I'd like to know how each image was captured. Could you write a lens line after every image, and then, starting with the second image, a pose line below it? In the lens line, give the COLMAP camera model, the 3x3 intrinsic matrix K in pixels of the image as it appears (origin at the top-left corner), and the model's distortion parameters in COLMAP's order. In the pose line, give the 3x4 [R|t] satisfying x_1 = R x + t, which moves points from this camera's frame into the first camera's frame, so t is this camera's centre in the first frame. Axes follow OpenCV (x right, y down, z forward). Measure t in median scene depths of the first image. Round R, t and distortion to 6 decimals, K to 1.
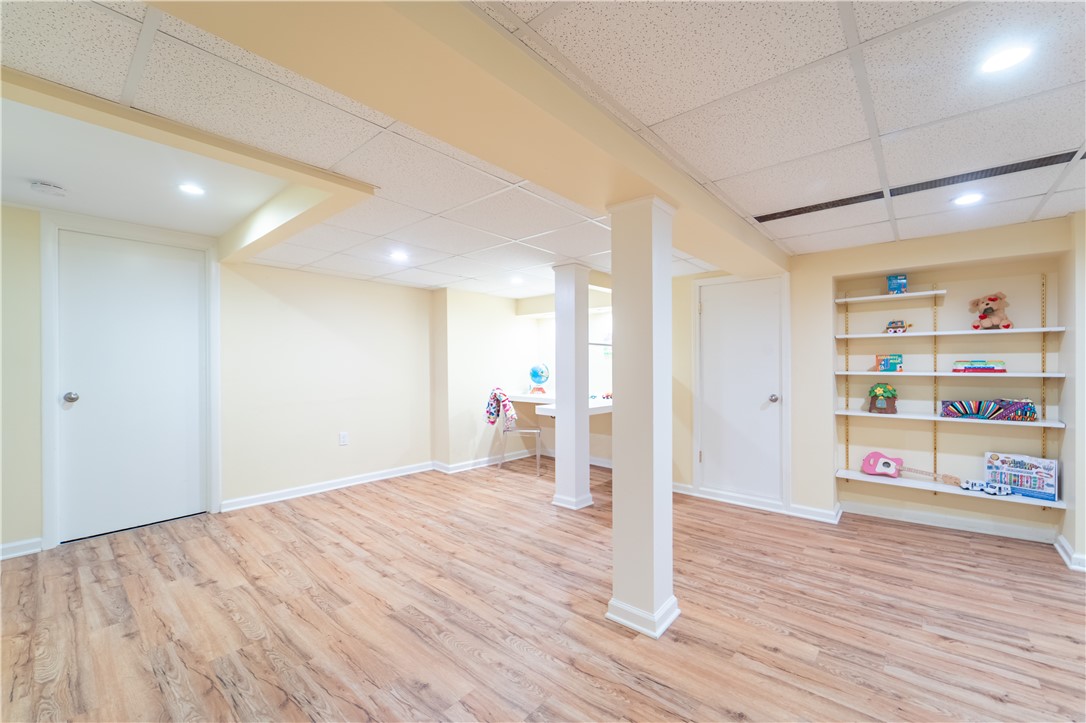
lens RADIAL K [[434.9, 0, 553.7], [0, 434.9, 362.6], [0, 0, 1]] dist [0.002463, -0.000266]
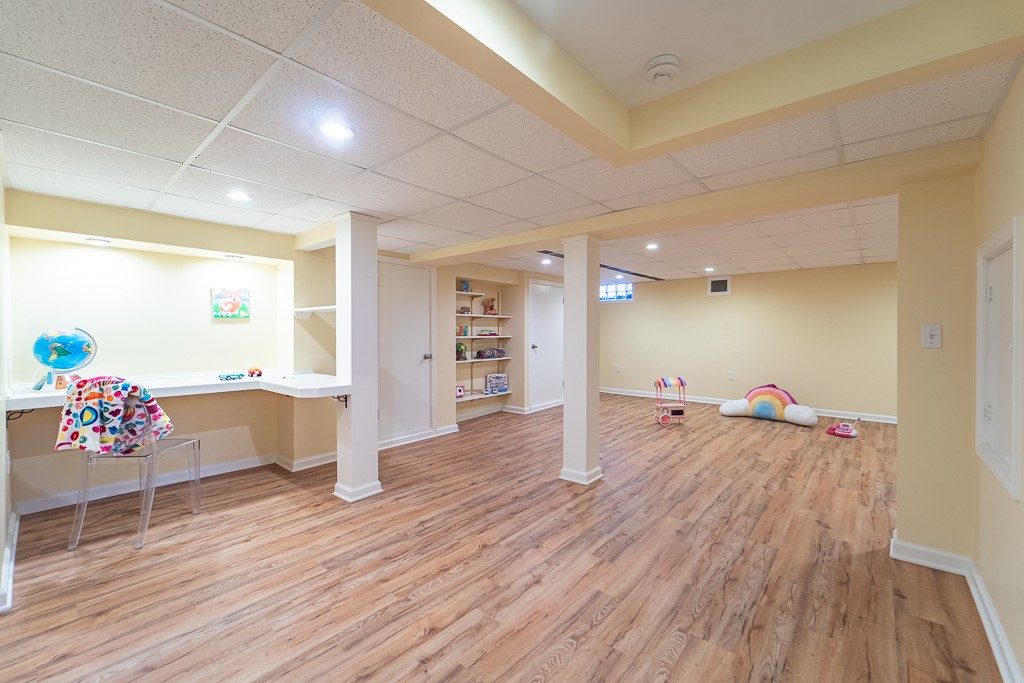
lens RADIAL K [[408.8, 0, 530.3], [0, 408.8, 332.2], [0, 0, 1]] dist [0.001915, -0.000116]
pose [[-0.007923, 0.003910, 0.999961, -0.997430], [0.001705, 0.999991, -0.003896, 0.014551], [-0.999967, 0.001674, -0.007930, 0.869226]]
